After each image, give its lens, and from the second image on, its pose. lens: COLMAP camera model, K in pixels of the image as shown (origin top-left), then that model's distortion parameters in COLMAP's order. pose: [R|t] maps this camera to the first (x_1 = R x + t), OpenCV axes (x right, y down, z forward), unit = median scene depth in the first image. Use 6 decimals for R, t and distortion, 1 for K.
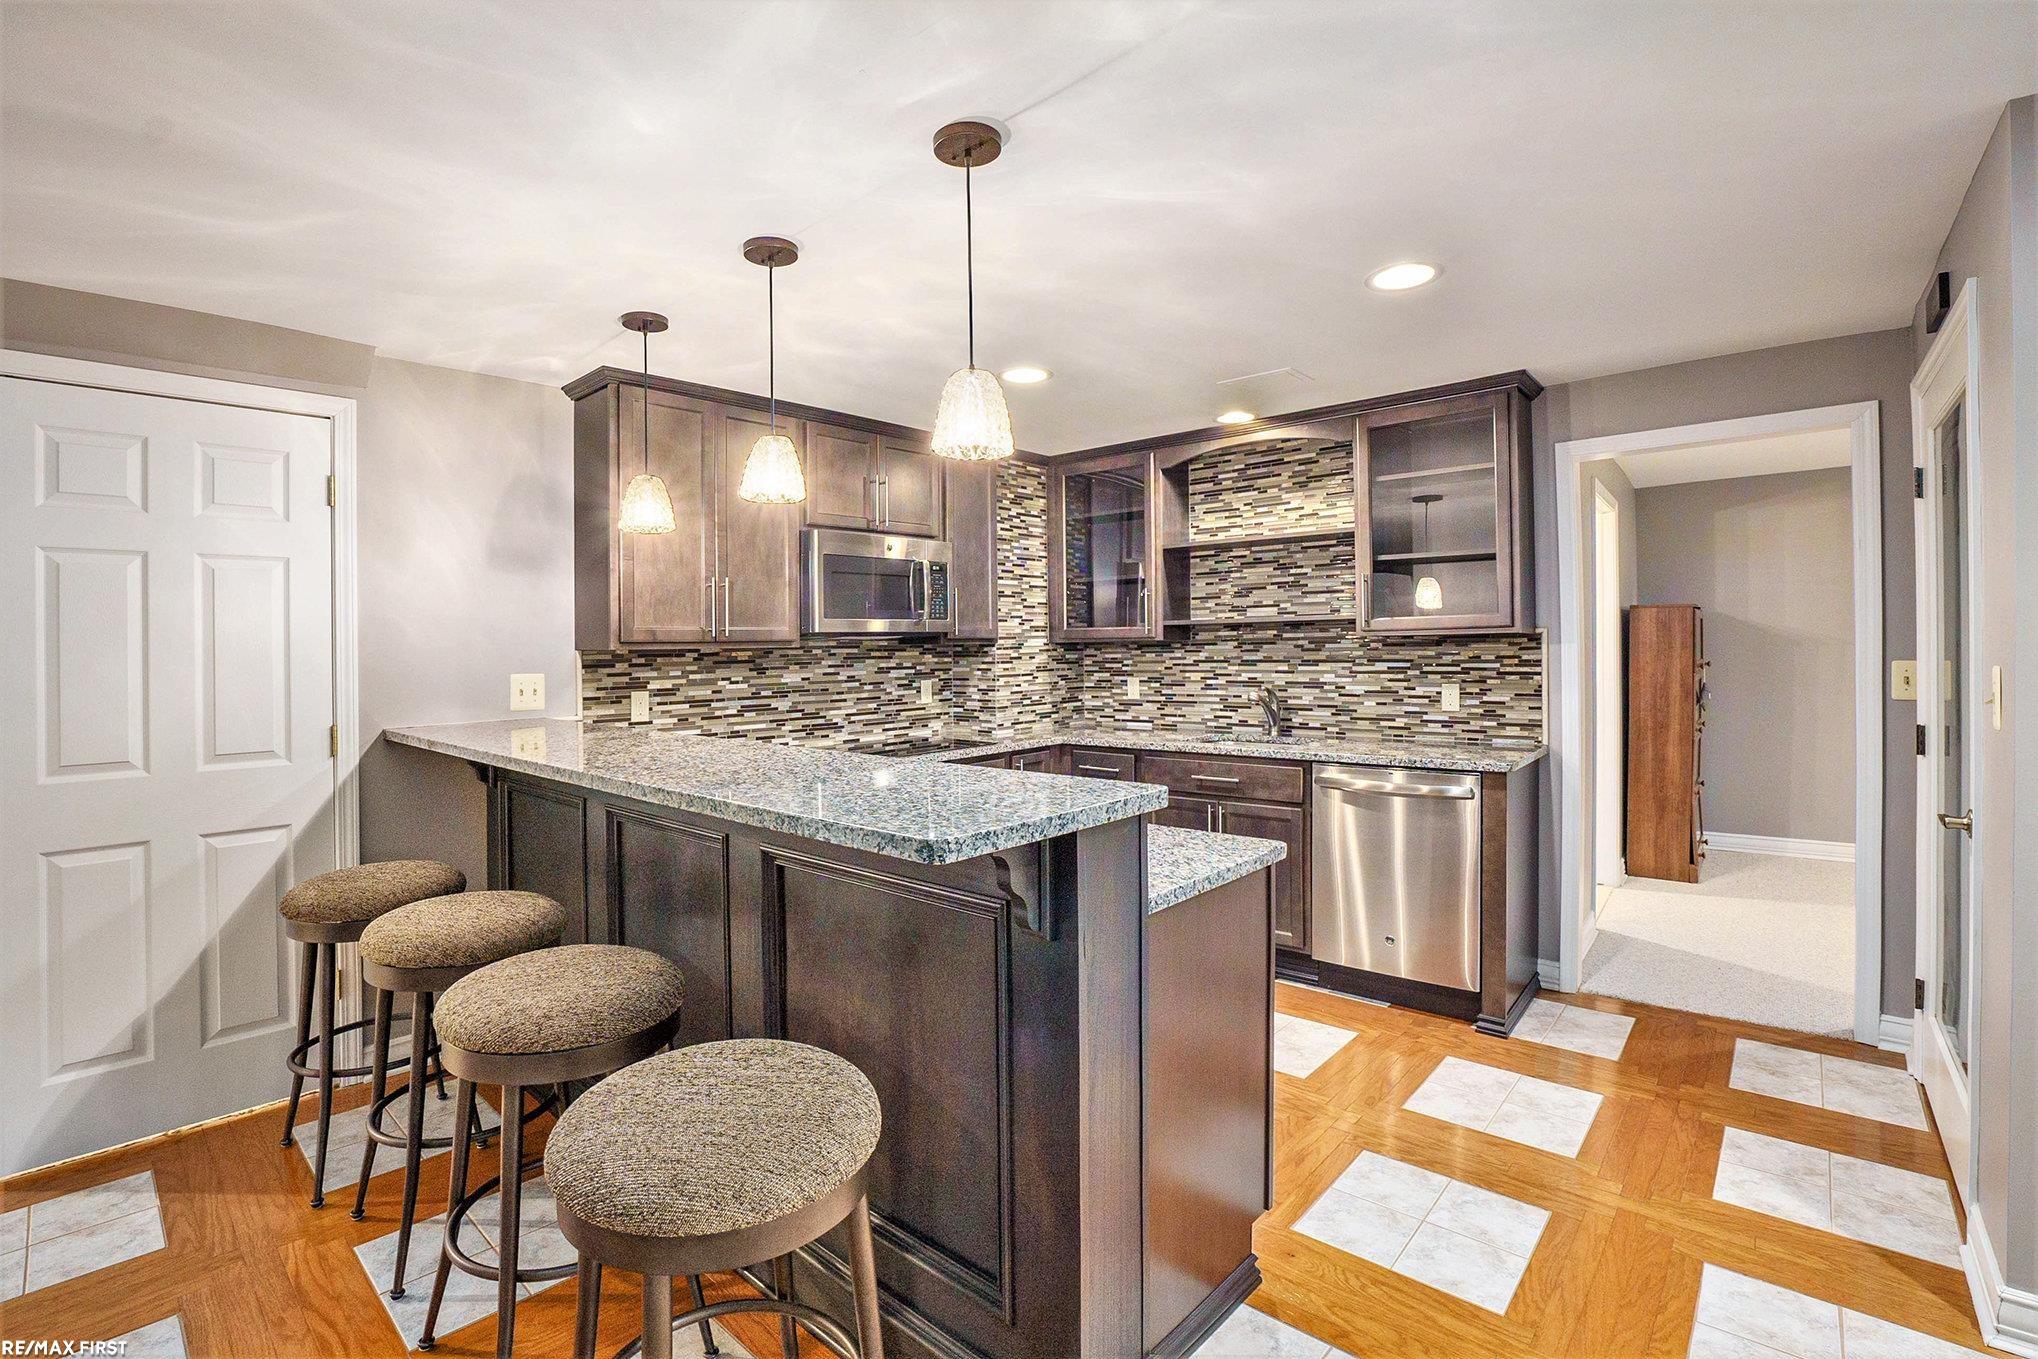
lens RADIAL K [[938.2, 0, 1007.8], [0, 938.2, 658.1], [0, 0, 1]] dist [-0.030397, 0.005643]
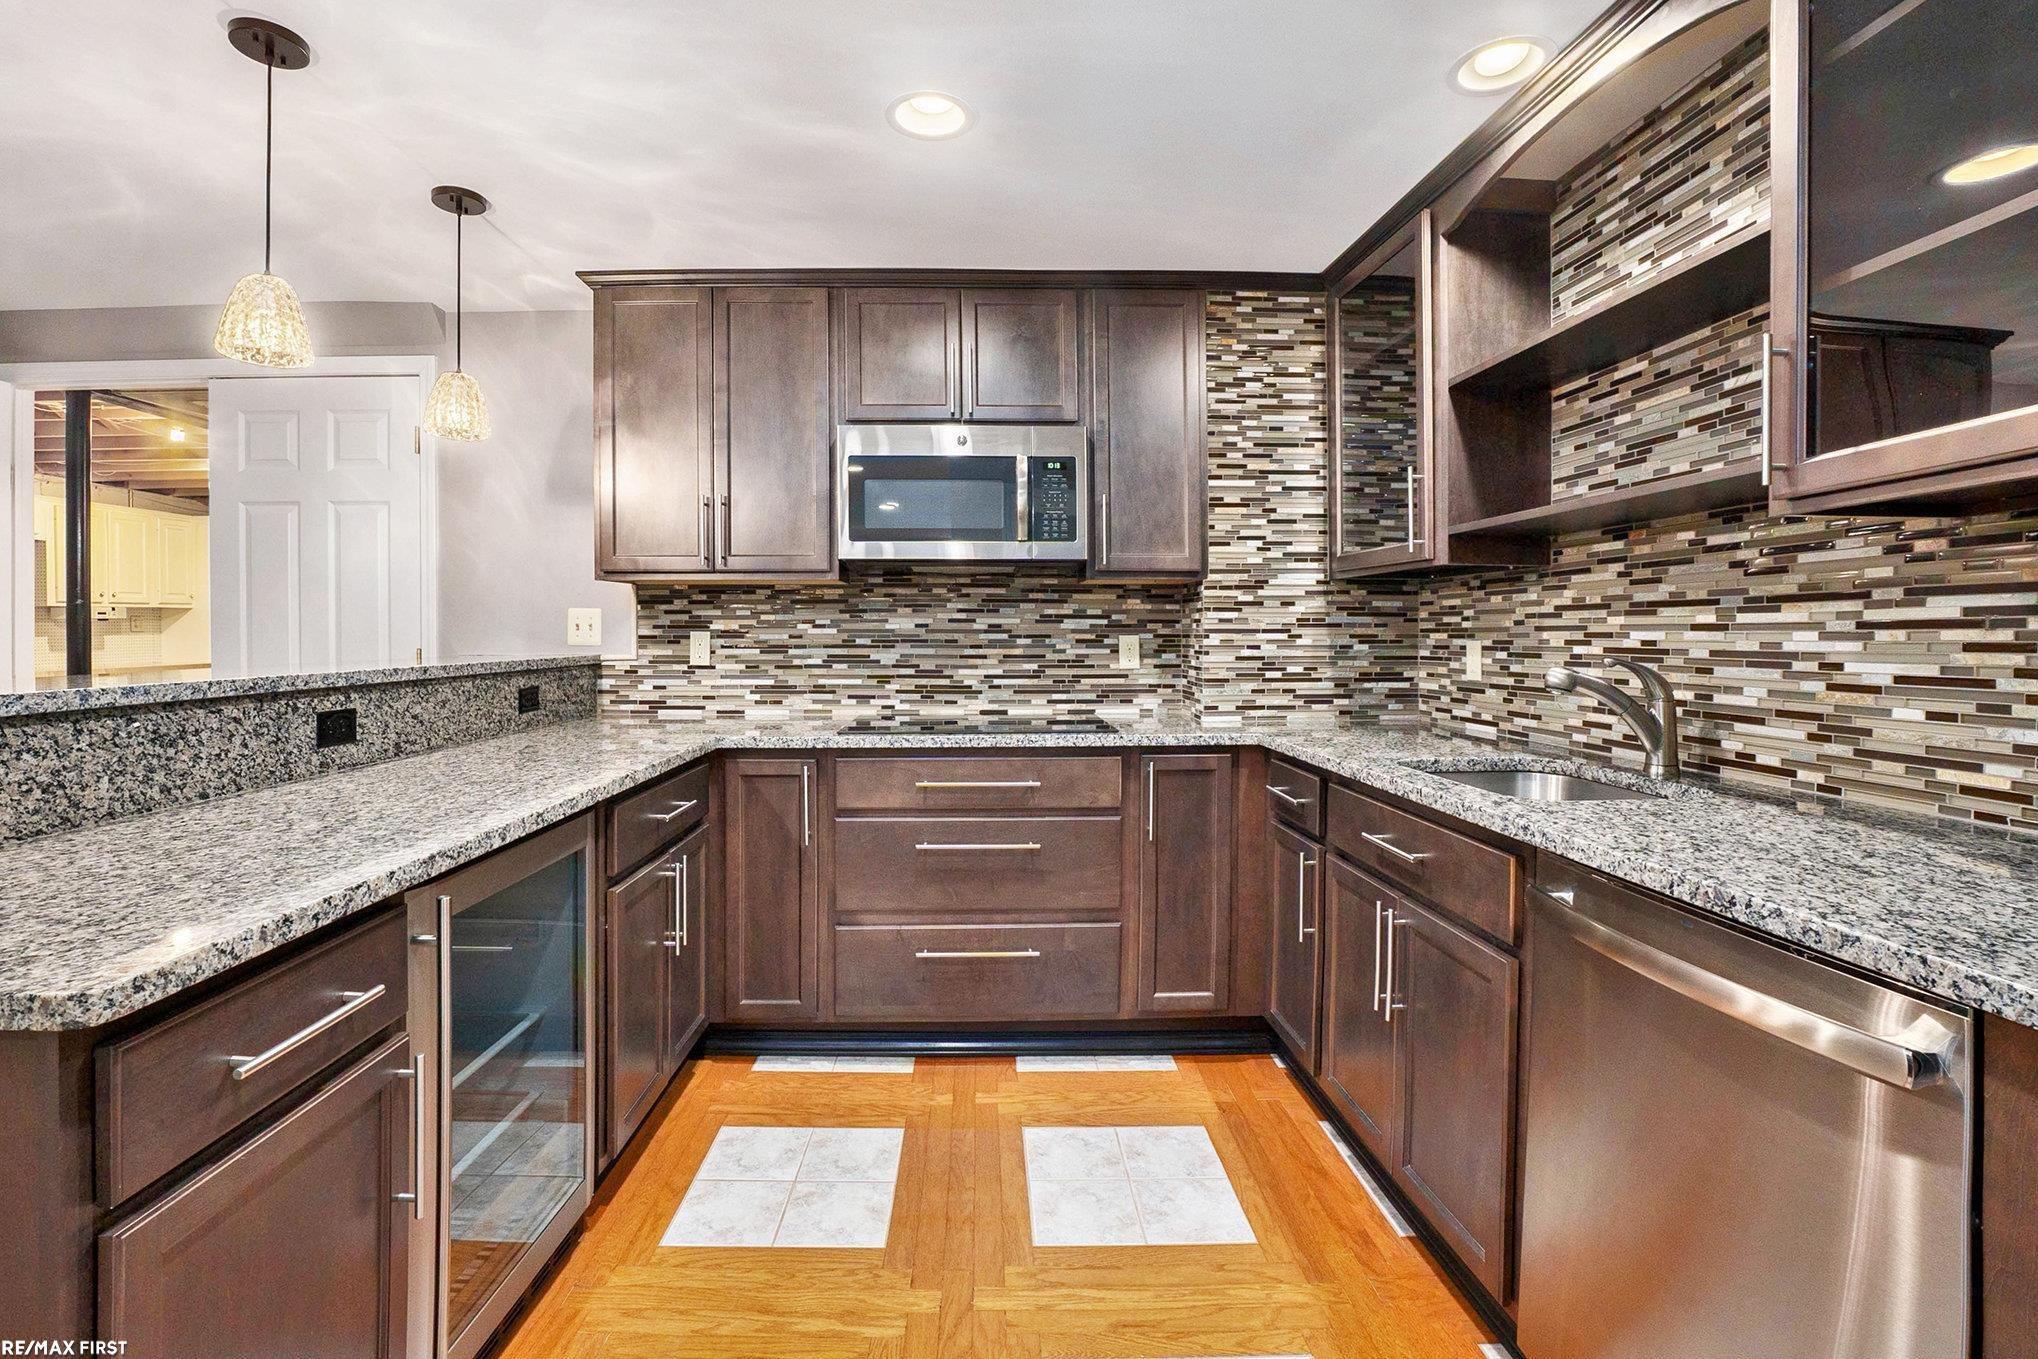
lens RADIAL K [[938.2, 0, 1011.2], [0, 938.2, 620.3], [0, 0, 1]] dist [-0.030397, 0.005643]
pose [[0.690571, 0.007471, -0.723226, 0.378303], [-0.021598, 0.999714, -0.010297, 0.022623], [0.722942, 0.022731, 0.690535, 0.485709]]
